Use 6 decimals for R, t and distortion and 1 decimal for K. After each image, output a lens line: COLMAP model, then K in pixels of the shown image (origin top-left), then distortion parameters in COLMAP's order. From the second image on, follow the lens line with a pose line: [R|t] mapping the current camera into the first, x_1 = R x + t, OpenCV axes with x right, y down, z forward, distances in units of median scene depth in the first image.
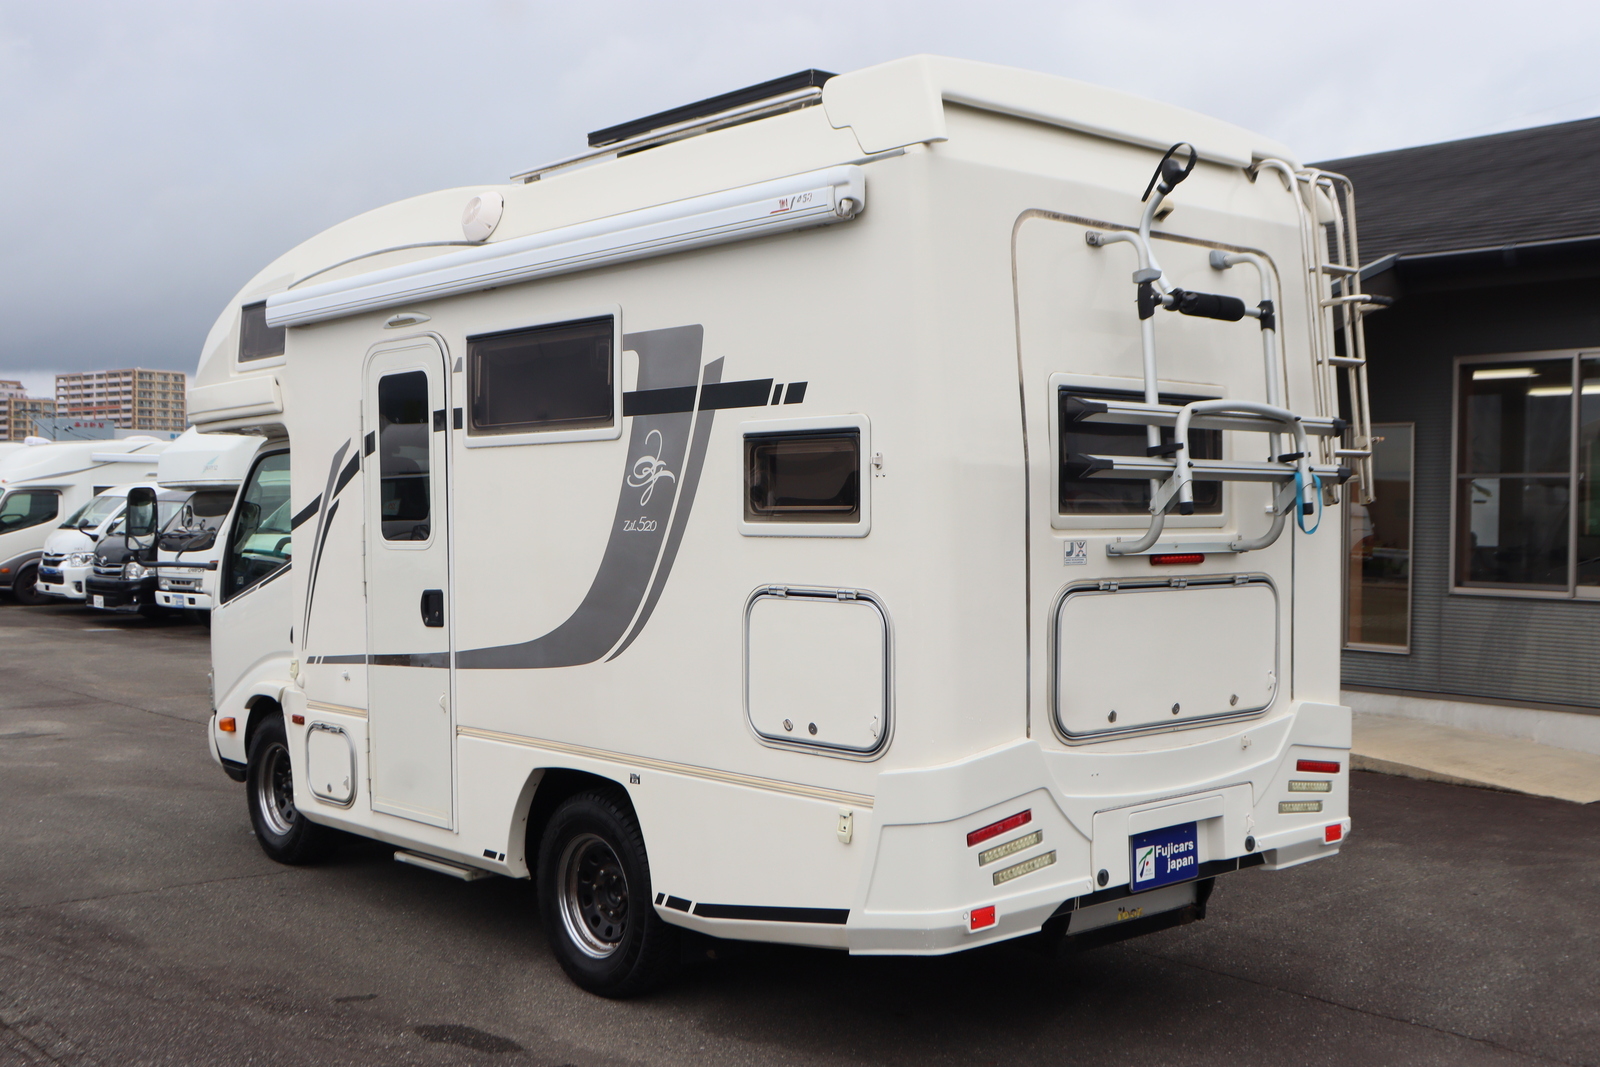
lens RADIAL K [[1711.0, 0, 800.1], [0, 1711.0, 528.4], [0, 0, 1]] dist [-0.065963, 0.000000]
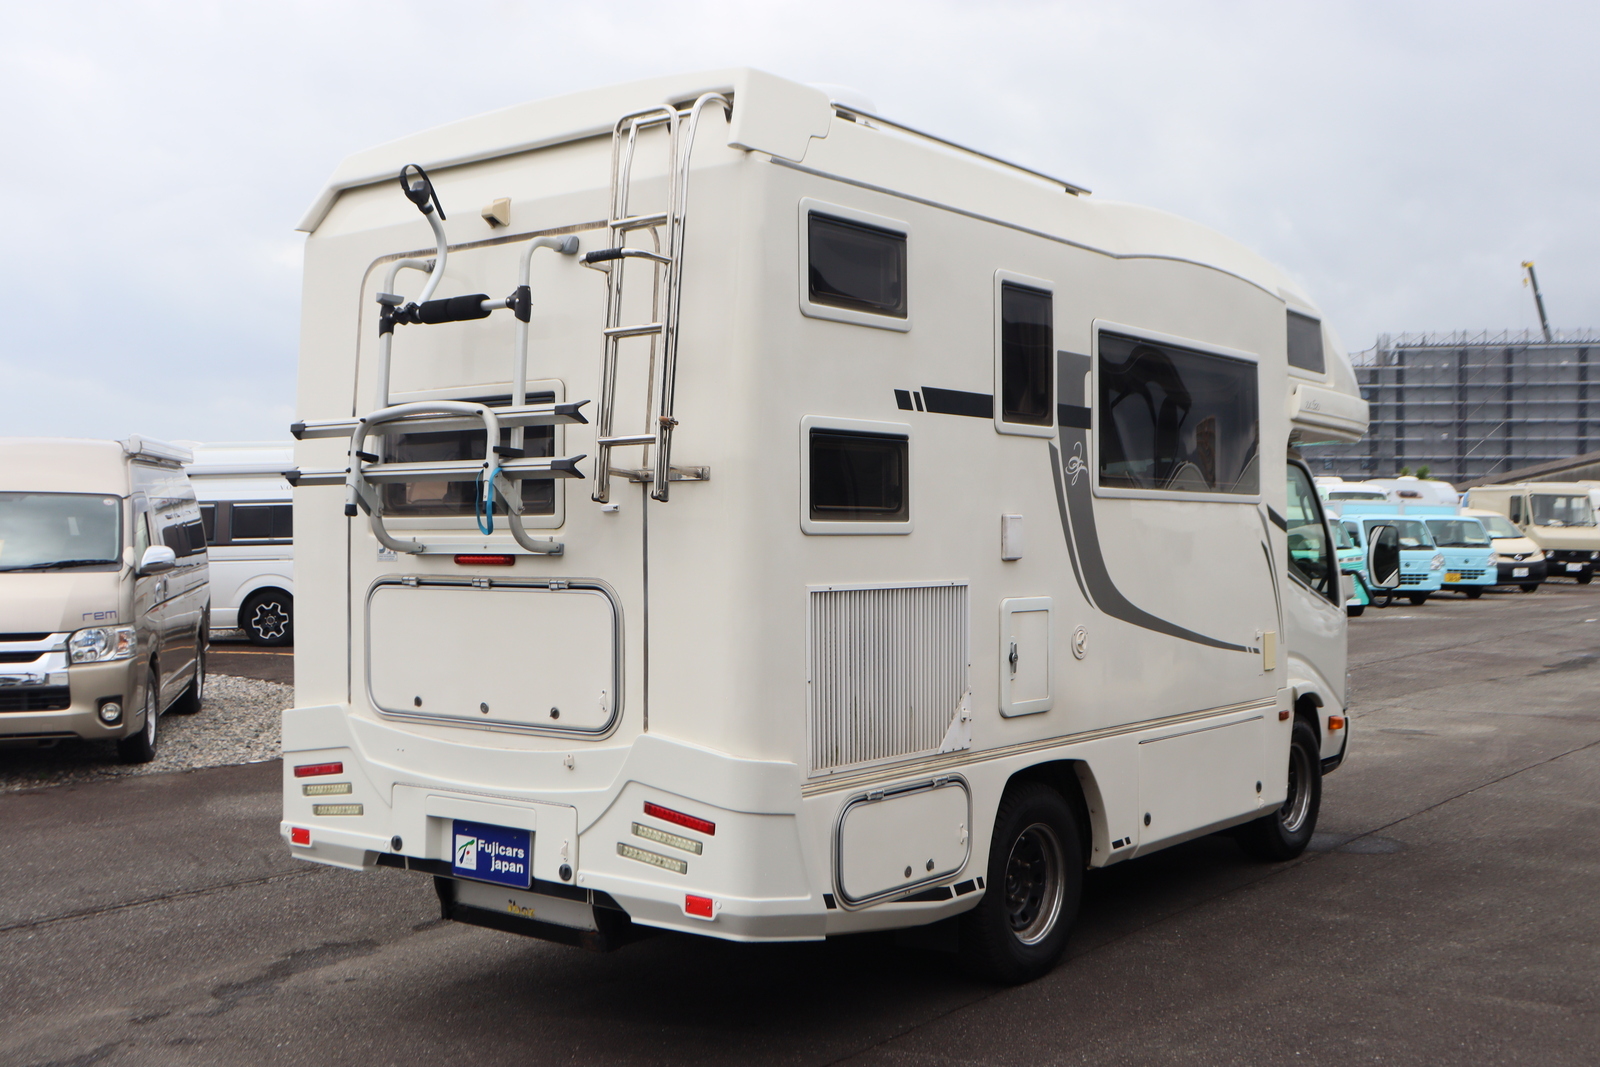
lens RADIAL K [[1711.0, 0, 798.4], [0, 1711.0, 534.9], [0, 0, 1]] dist [-0.065963, 0.000000]
pose [[0.189312, 0.000560, -0.981917, 1.244854], [-0.007240, 0.999973, -0.000825, 0.002769], [0.981890, 0.007265, 0.189311, 0.987654]]
